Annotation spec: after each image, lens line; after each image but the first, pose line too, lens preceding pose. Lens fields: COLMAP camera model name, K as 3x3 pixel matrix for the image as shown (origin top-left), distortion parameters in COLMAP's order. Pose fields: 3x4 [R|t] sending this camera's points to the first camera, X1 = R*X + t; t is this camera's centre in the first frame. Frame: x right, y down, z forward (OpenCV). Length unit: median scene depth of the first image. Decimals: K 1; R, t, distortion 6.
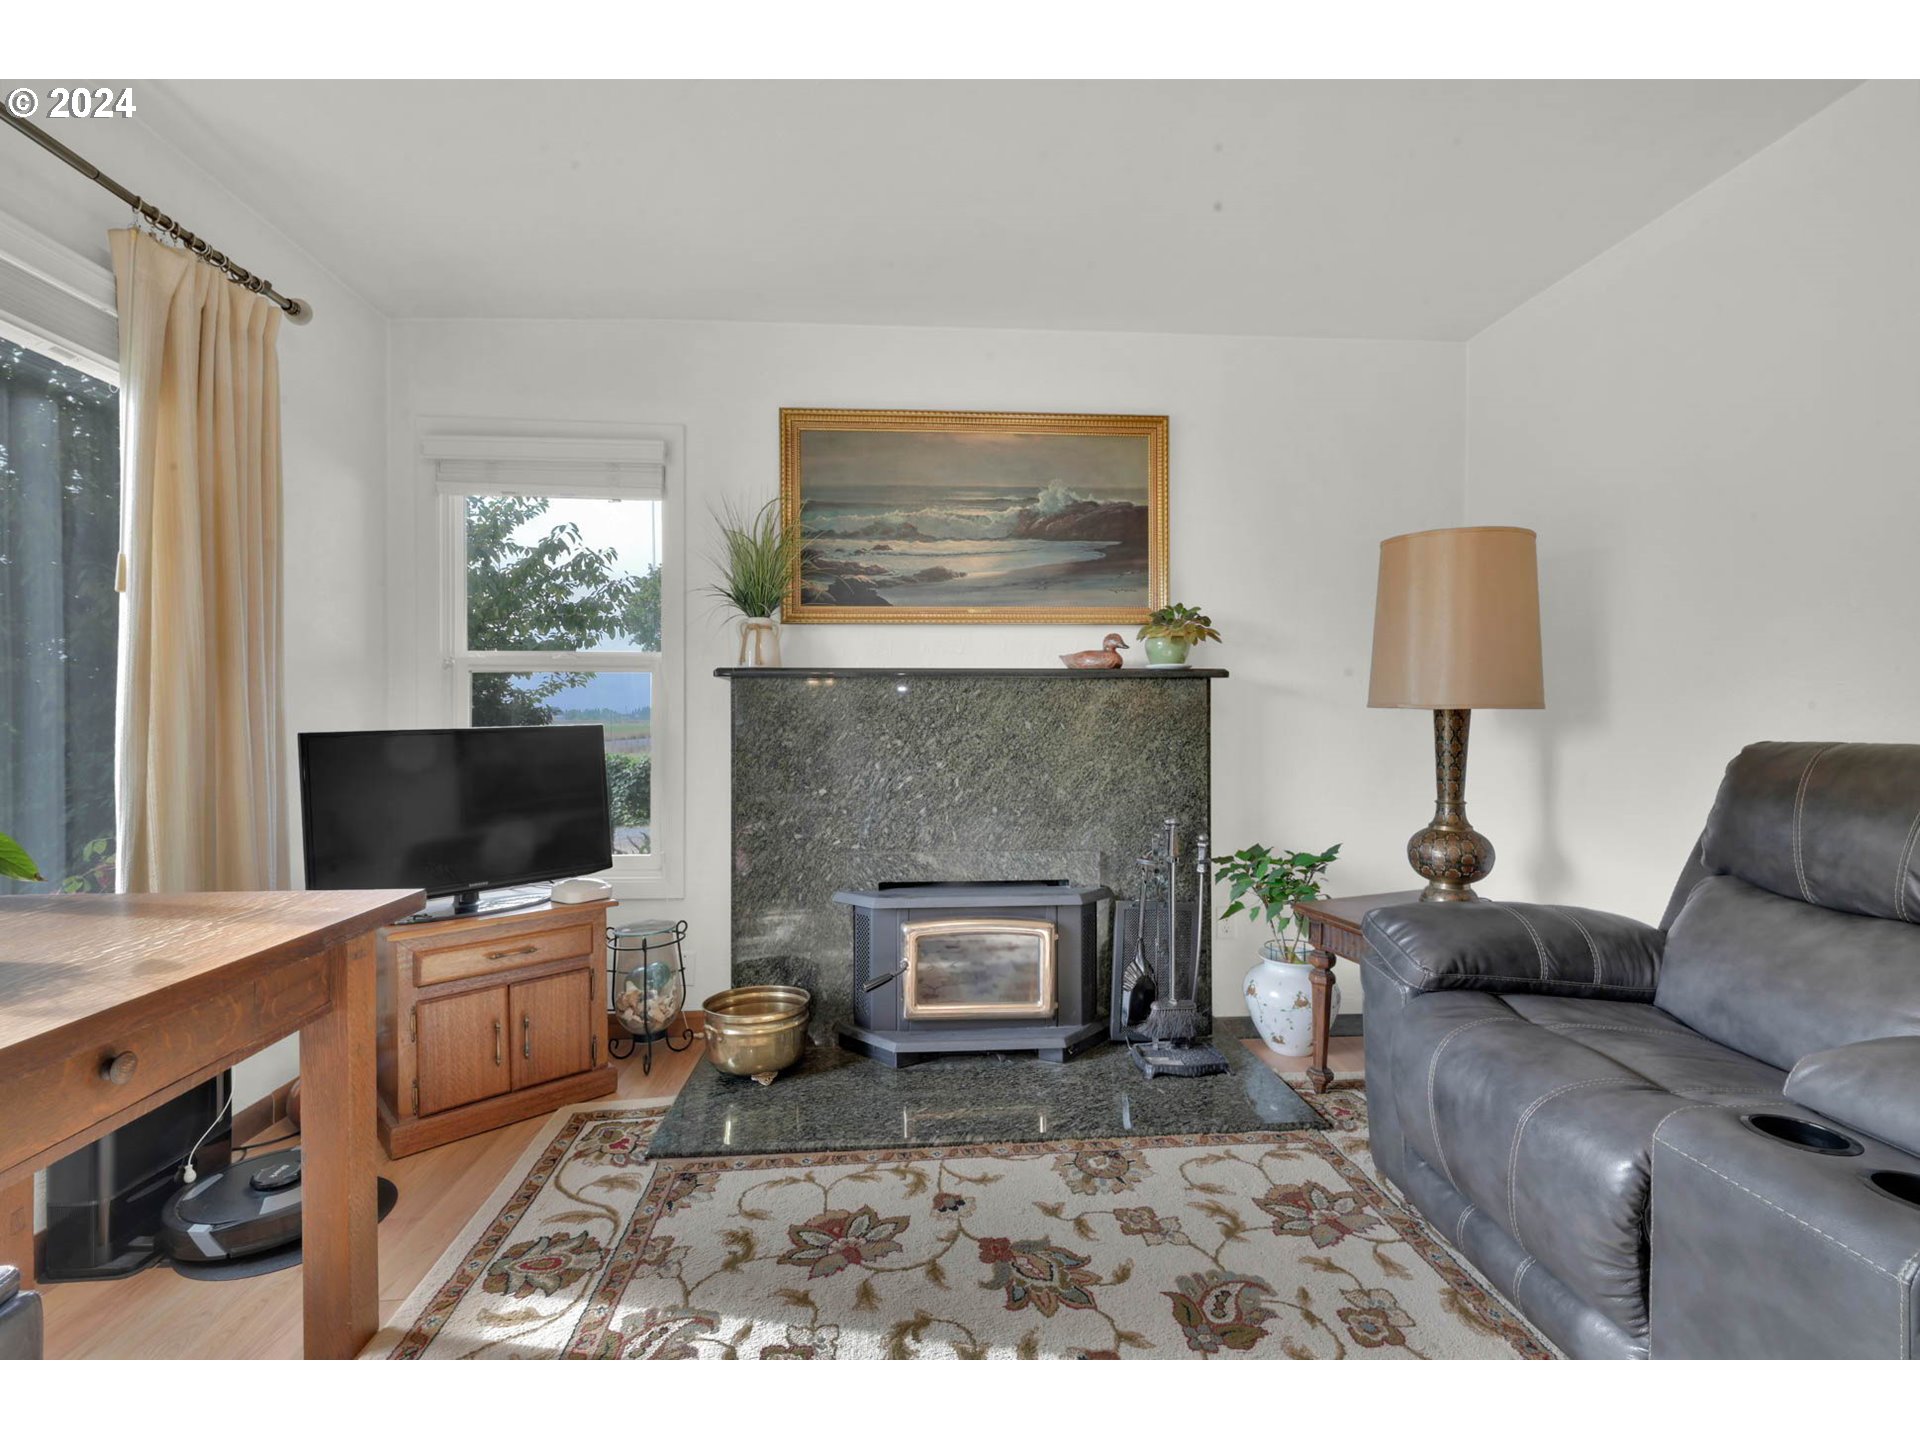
lens RADIAL K [[851.6, 0, 960.0], [0, 851.6, 720.0], [0, 0, 1]] dist [-0.002827, -0.000053]
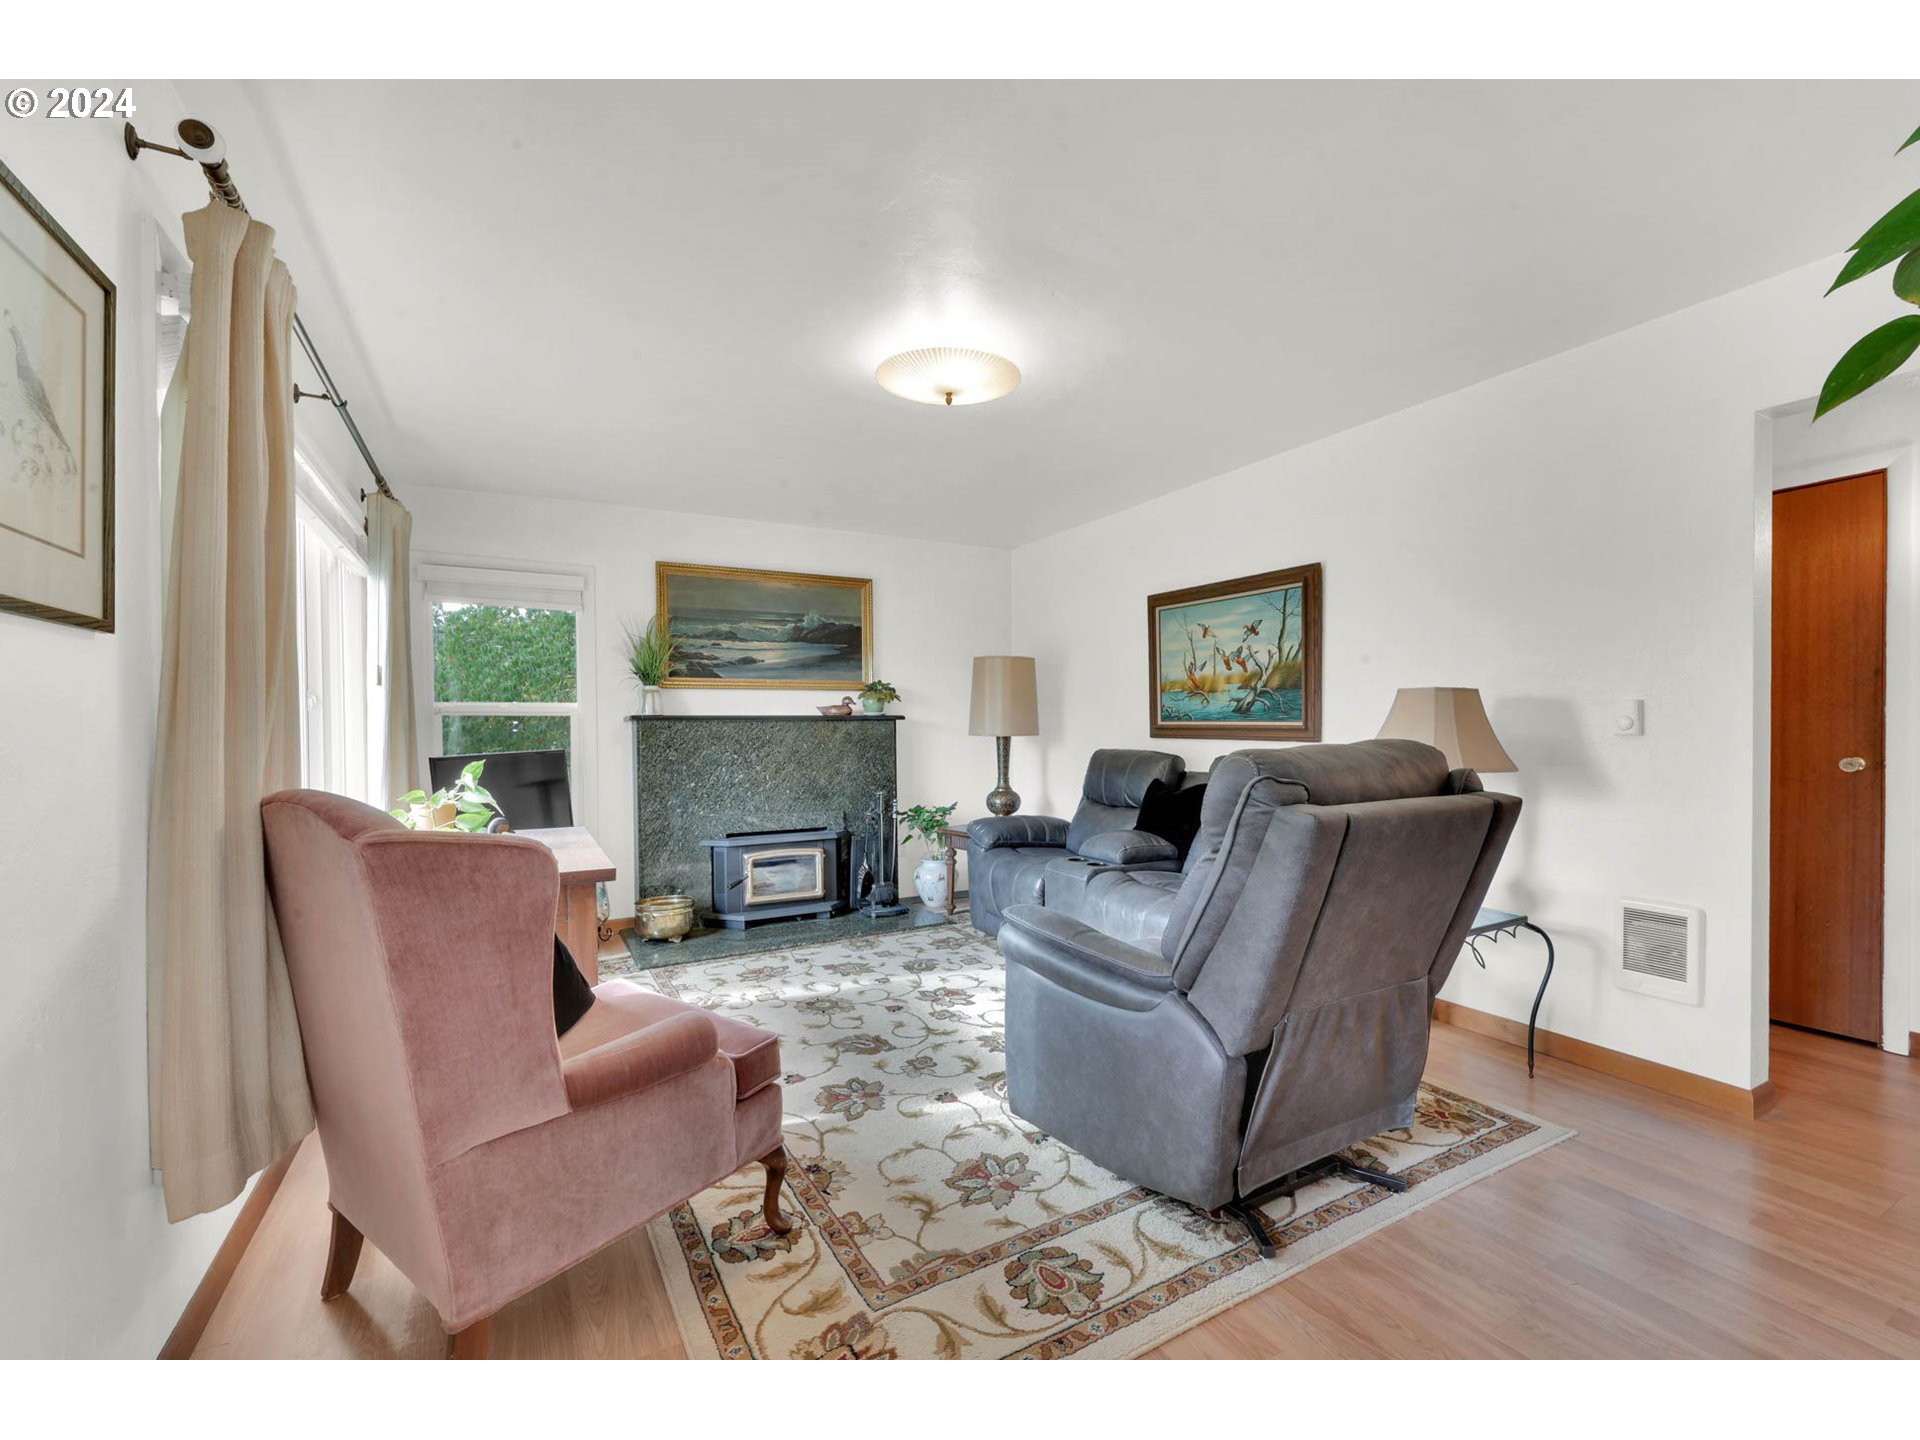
lens RADIAL K [[777.3, 0, 960.0], [0, 777.3, 703.2], [0, 0, 1]] dist [-0.000067, 0.000102]
pose [[0.908507, 0.007632, 0.417801, -0.345533], [0.008073, 0.999326, -0.035807, -0.024815], [-0.417793, 0.035904, 0.907833, -0.740428]]
